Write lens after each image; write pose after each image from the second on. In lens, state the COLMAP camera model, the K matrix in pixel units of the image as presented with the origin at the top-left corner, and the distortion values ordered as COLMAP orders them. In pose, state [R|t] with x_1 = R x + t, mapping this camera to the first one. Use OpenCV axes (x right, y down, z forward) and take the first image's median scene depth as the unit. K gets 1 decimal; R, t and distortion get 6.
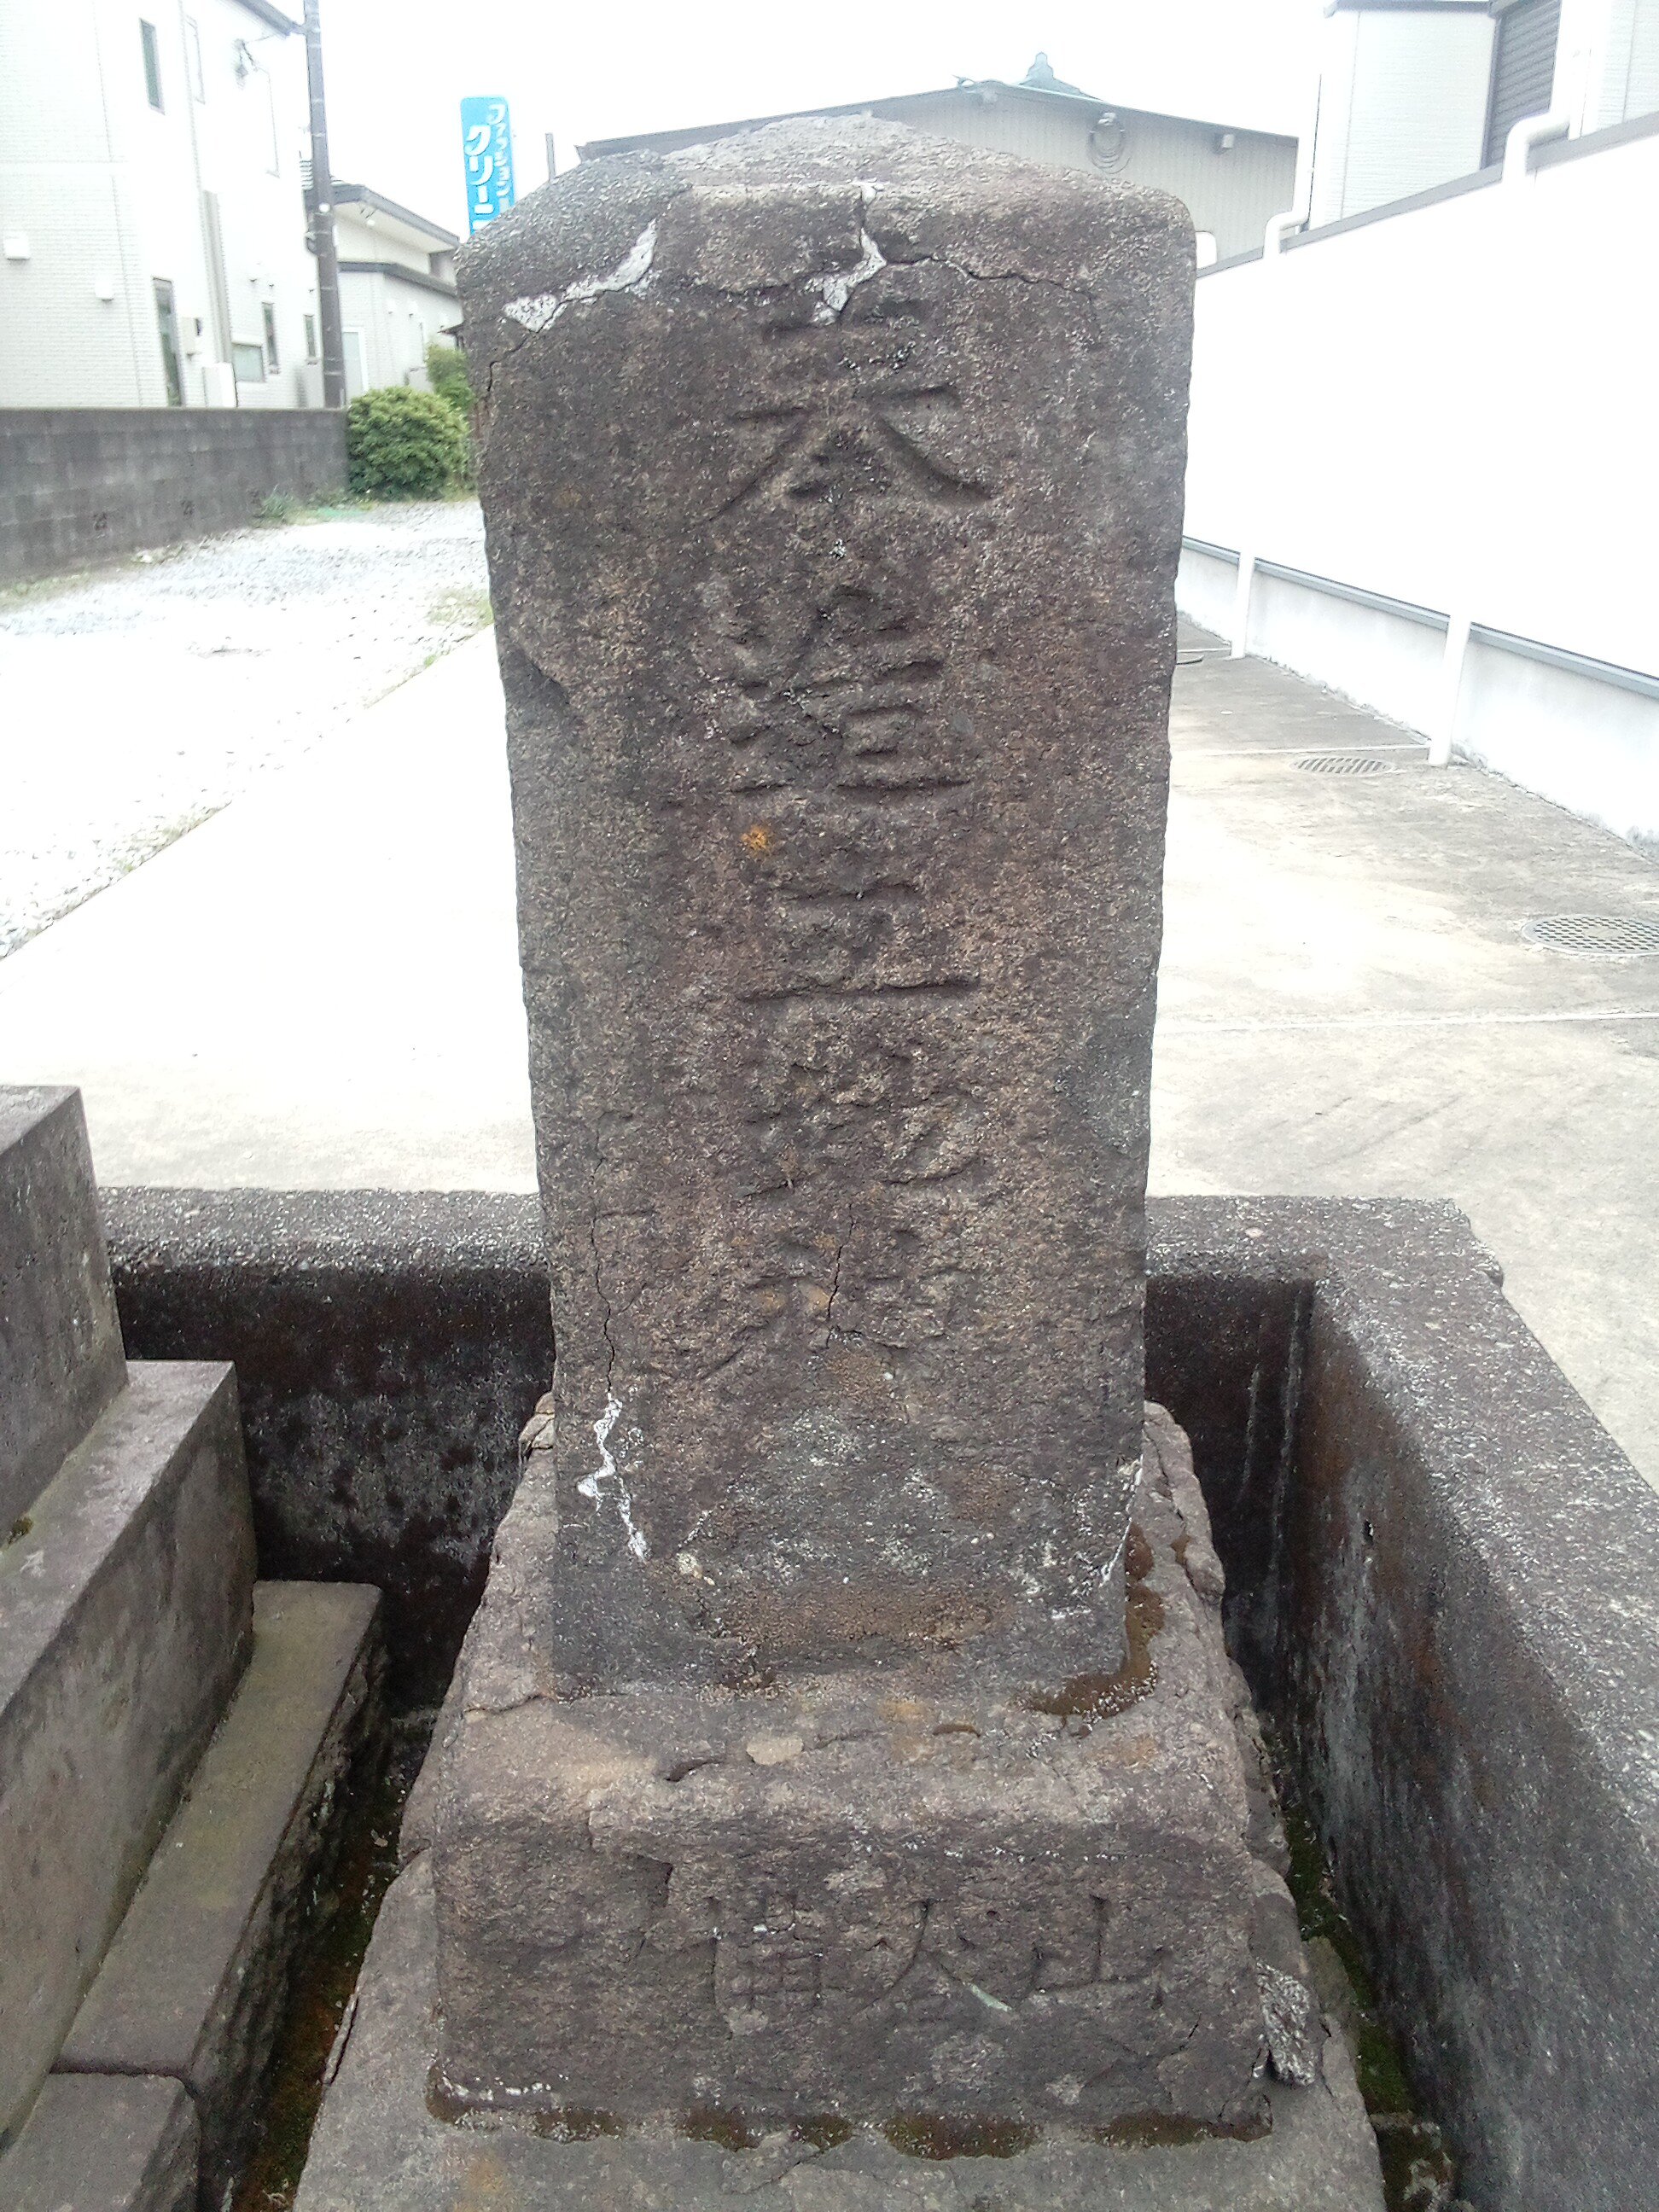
lens RADIAL K [[1847.6, 0, 840.5], [0, 1847.6, 1106.4], [0, 0, 1]] dist [0.100407, -0.170923]
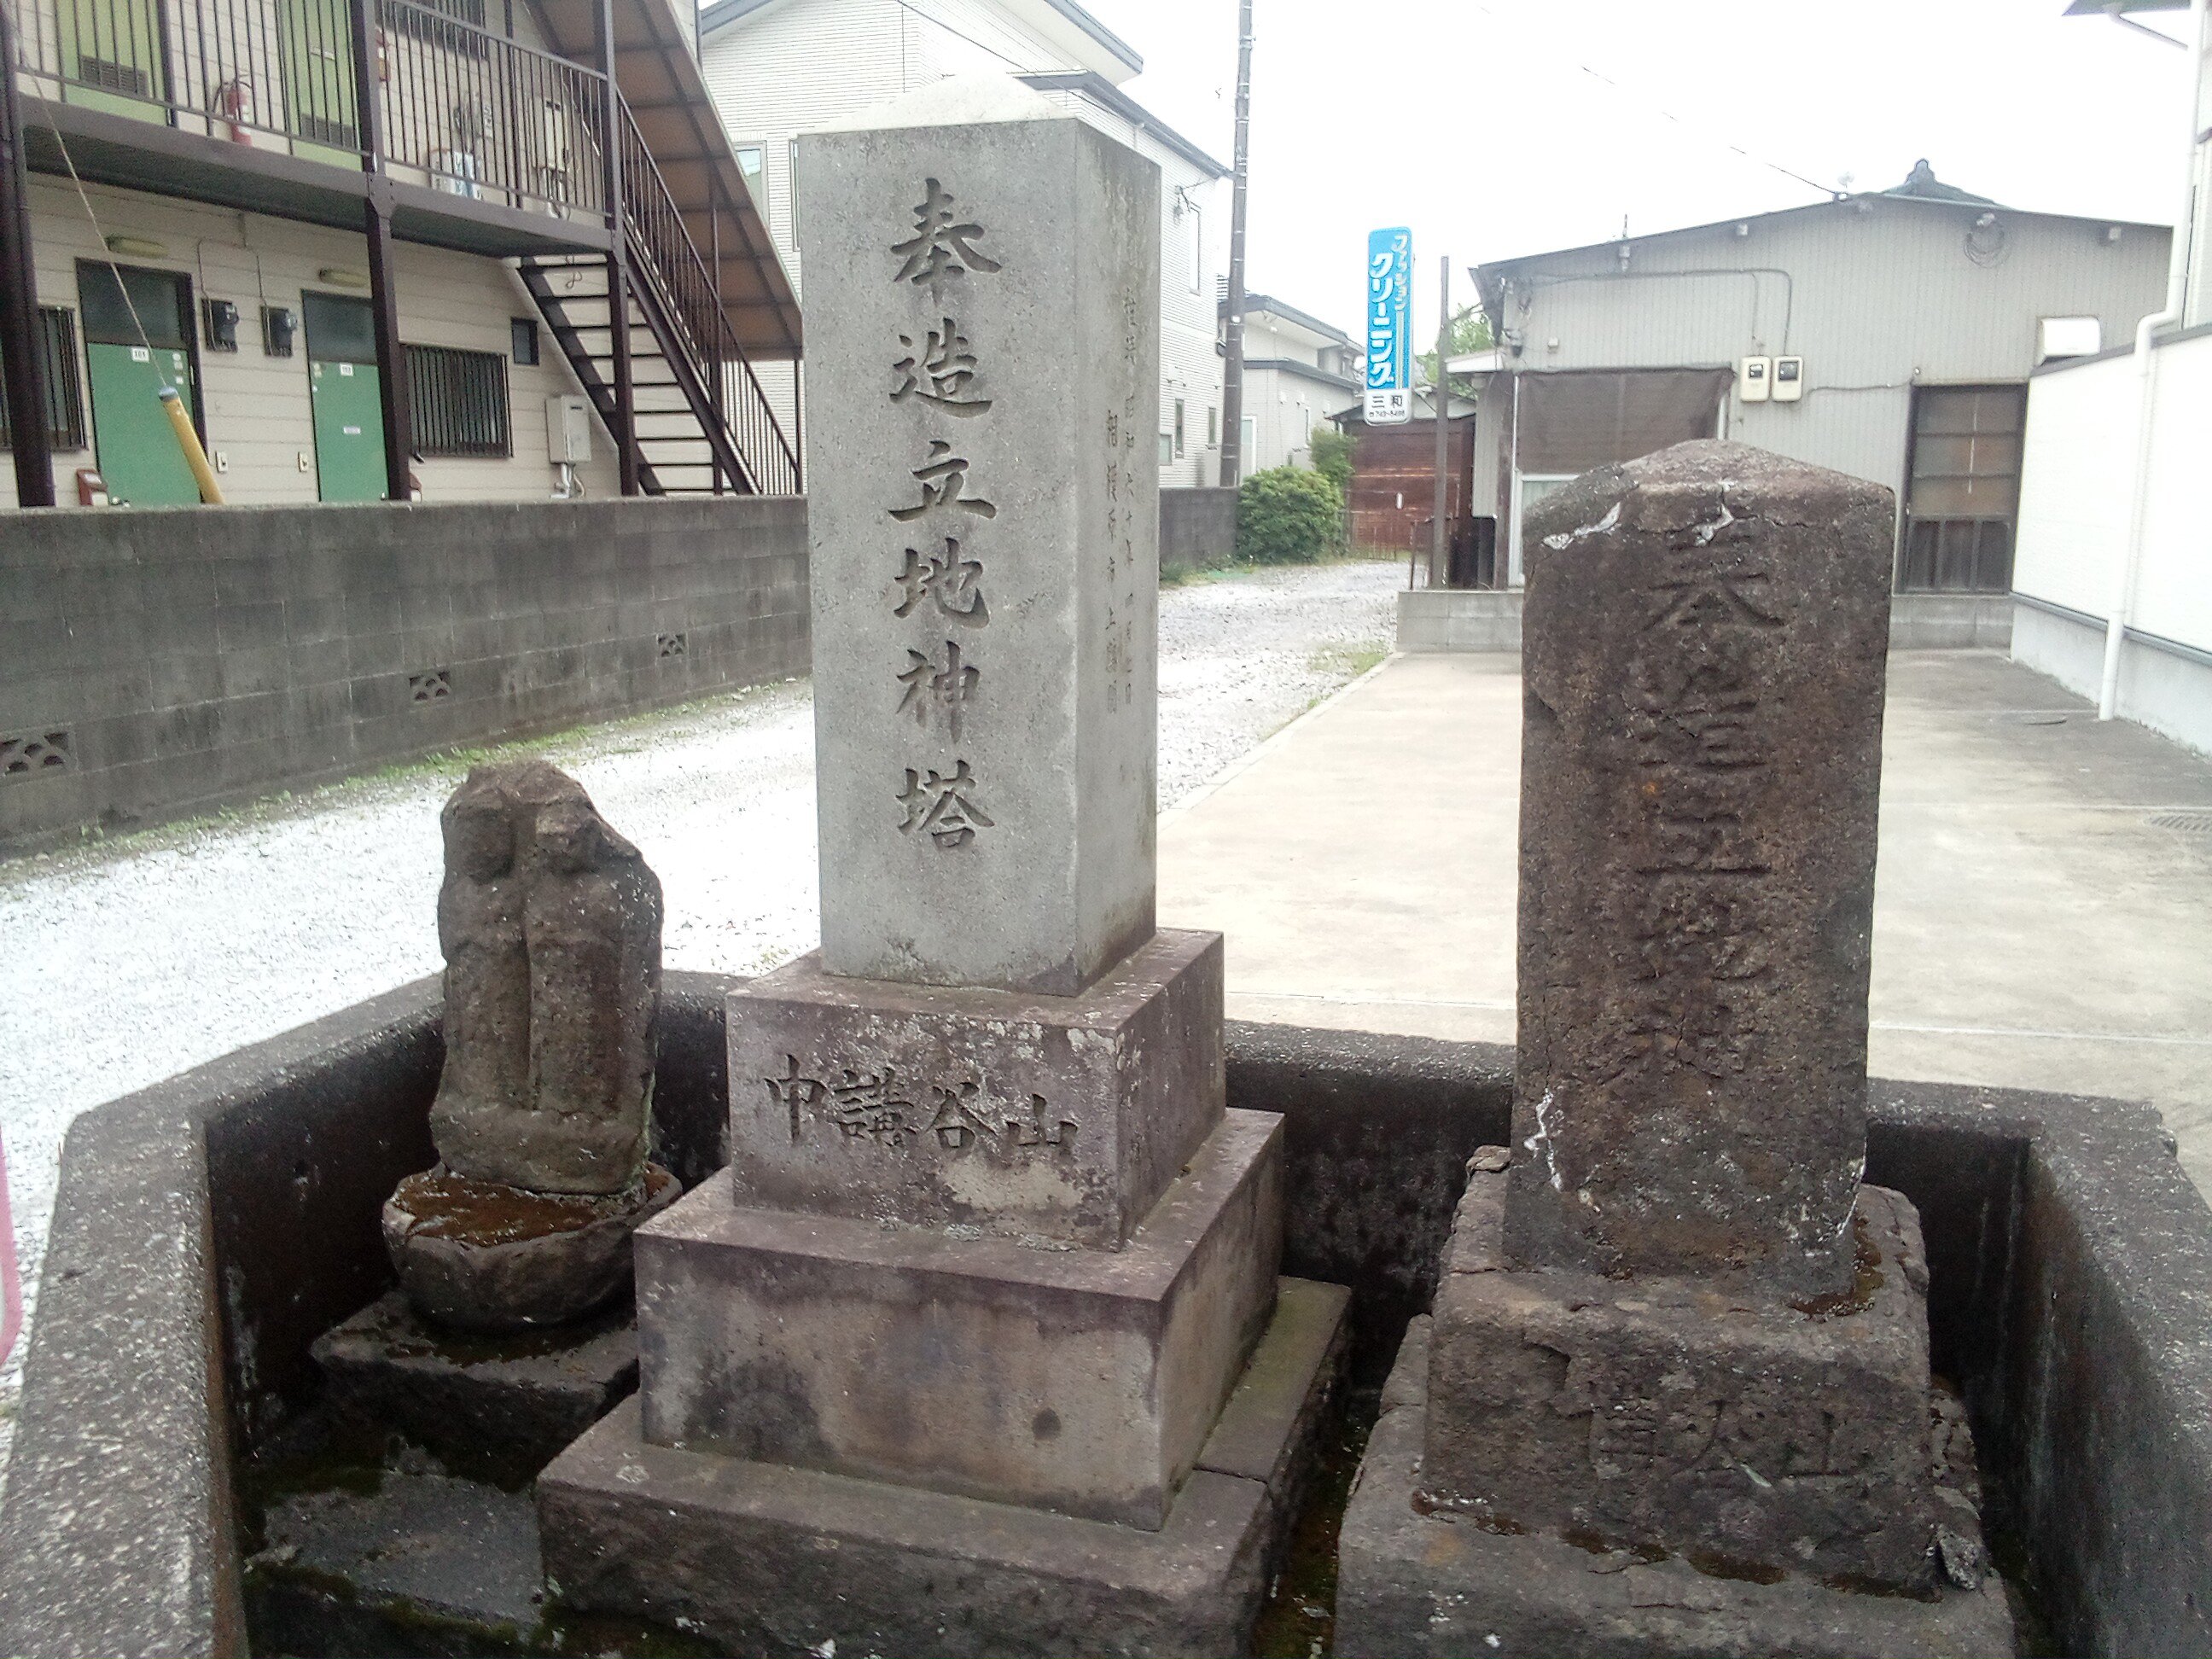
lens RADIAL K [[1847.6, 0, 1102.4], [0, 1847.6, 829.7], [0, 0, 1]] dist [0.100407, -0.170923]
pose [[0.953647, 0.047378, -0.297174, -0.009248], [-0.096671, 0.983418, -0.153438, 0.216564], [0.284977, 0.175054, 0.942414, -0.854367]]
